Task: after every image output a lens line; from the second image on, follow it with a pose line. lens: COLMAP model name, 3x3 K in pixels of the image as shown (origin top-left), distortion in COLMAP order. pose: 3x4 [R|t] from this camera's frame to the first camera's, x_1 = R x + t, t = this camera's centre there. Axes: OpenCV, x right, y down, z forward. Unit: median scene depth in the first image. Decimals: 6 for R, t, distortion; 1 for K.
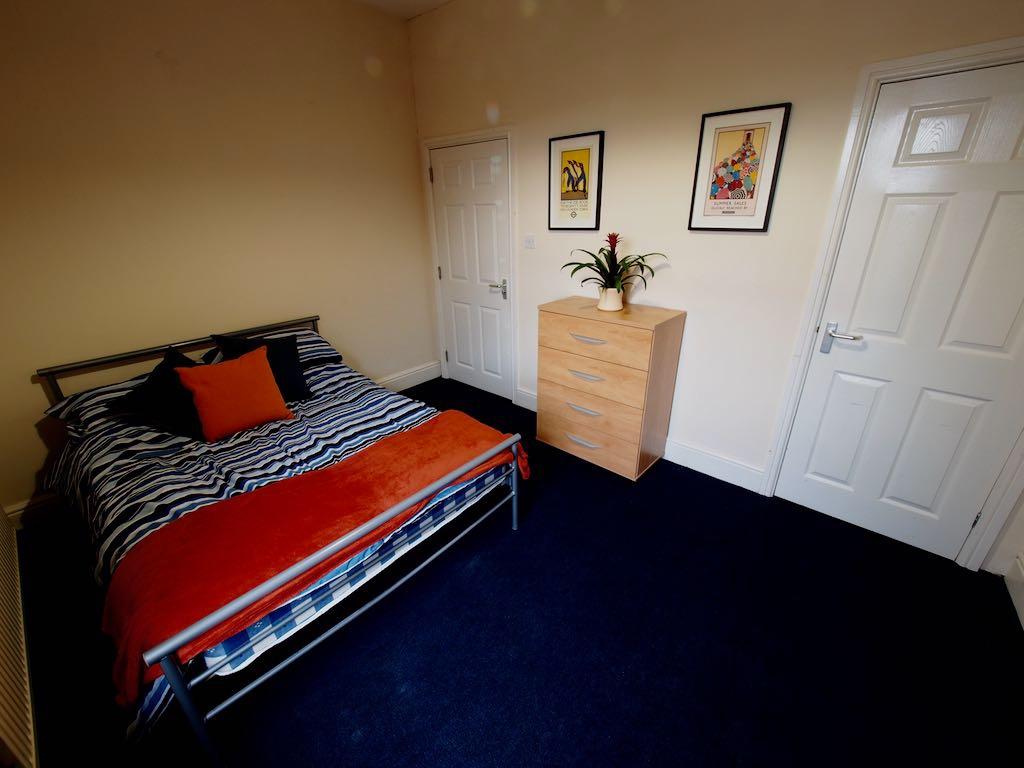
lens RADIAL K [[435.1, 0, 500.7], [0, 435.1, 384.8], [0, 0, 1]] dist [0.000132, -0.000101]
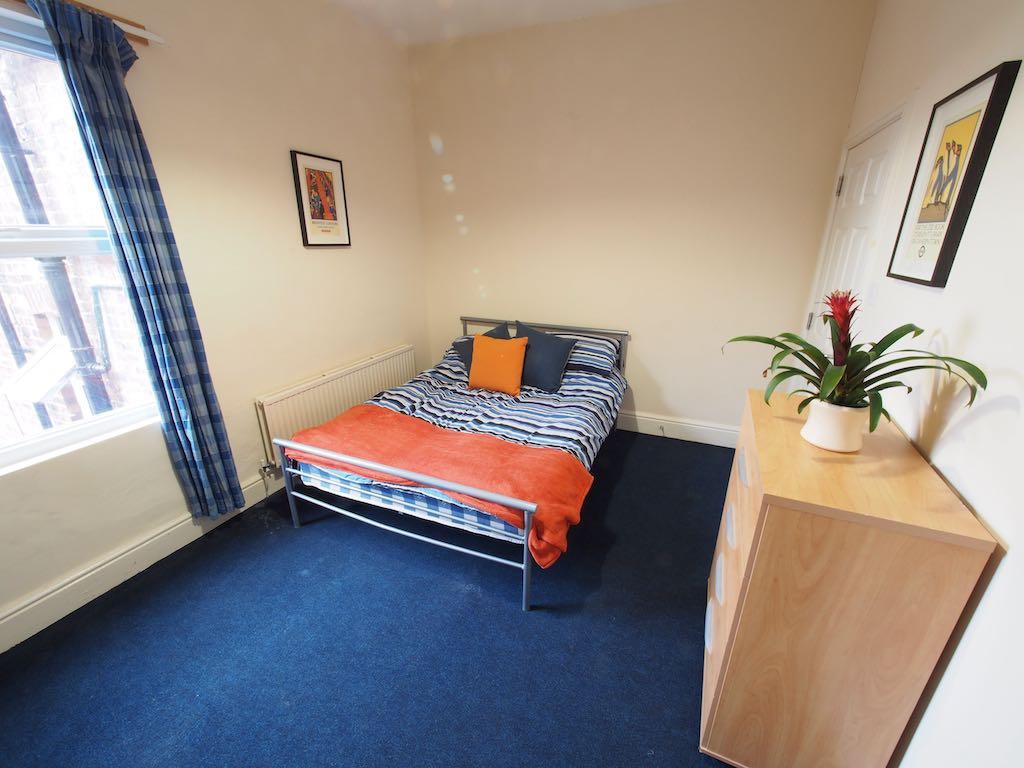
lens RADIAL K [[419.5, 0, 498.8], [0, 419.5, 379.4], [0, 0, 1]] dist [-0.002136, -0.000328]
pose [[0.312743, 0.334924, -0.888829, 0.554313], [-0.372251, 0.904130, 0.209710, -0.205996], [0.873854, 0.265282, 0.407436, 0.487560]]
